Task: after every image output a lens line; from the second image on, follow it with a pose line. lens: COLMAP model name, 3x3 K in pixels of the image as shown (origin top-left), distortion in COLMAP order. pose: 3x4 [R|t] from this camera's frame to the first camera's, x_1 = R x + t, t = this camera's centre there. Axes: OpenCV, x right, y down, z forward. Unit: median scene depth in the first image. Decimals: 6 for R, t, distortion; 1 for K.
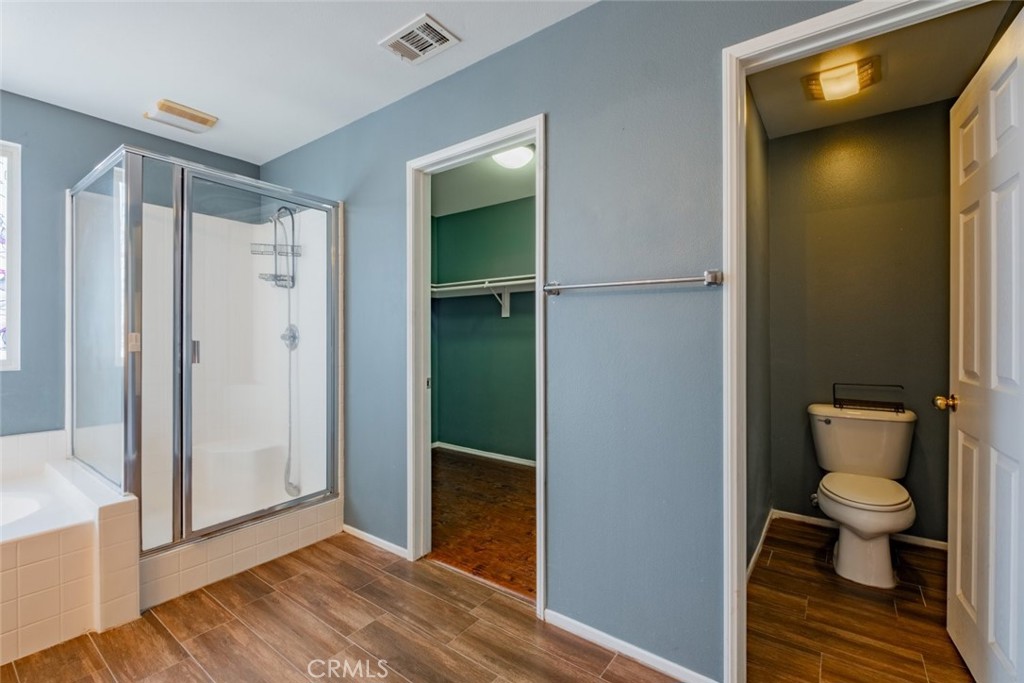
lens RADIAL K [[453.4, 0, 515.0], [0, 453.4, 339.2], [0, 0, 1]] dist [-0.002766, -0.001152]
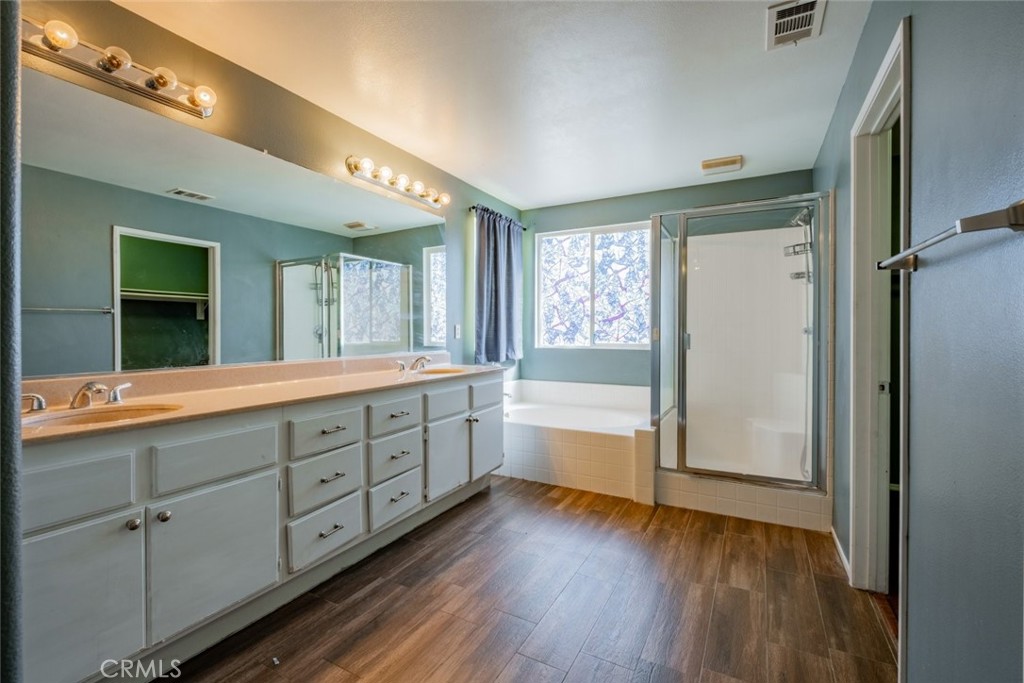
lens RADIAL K [[453.4, 0, 504.6], [0, 453.4, 335.8], [0, 0, 1]] dist [-0.002766, -0.001152]
pose [[0.110805, 0.009170, -0.993800, 0.669124], [-0.005383, 0.999948, 0.008627, 0.002404], [0.993828, 0.004394, 0.110848, 0.279738]]
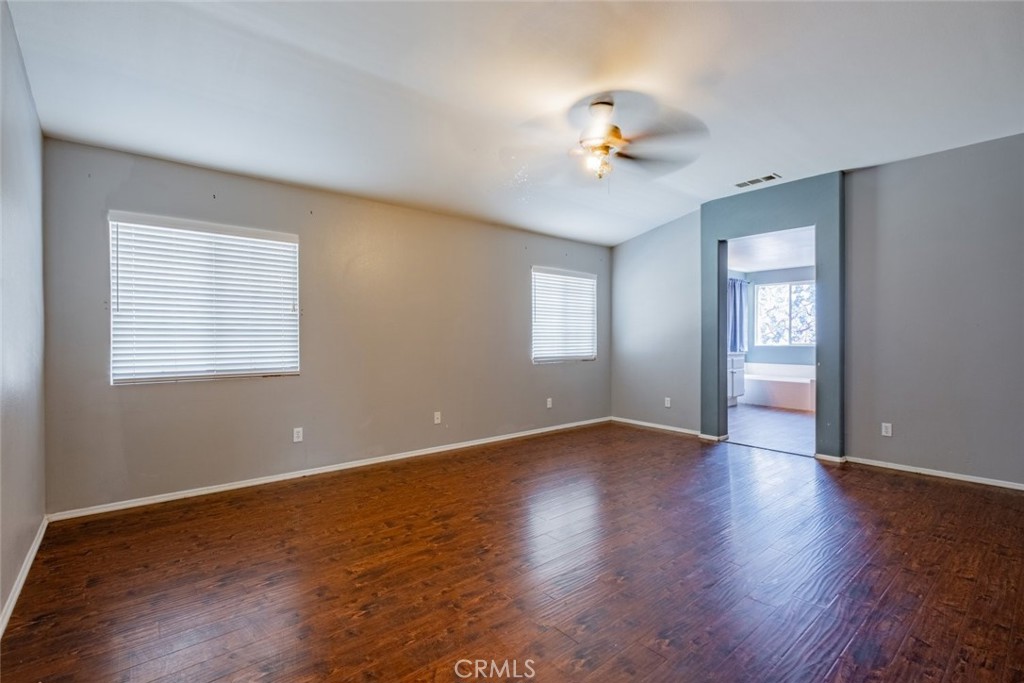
lens RADIAL K [[453.4, 0, 510.5], [0, 453.4, 340.2], [0, 0, 1]] dist [-0.002766, -0.001152]
pose [[-0.264088, 0.012386, -0.964419, 3.291087], [-0.004326, 0.999892, 0.014026, -0.021482], [0.964489, 0.007876, -0.264006, -0.450637]]
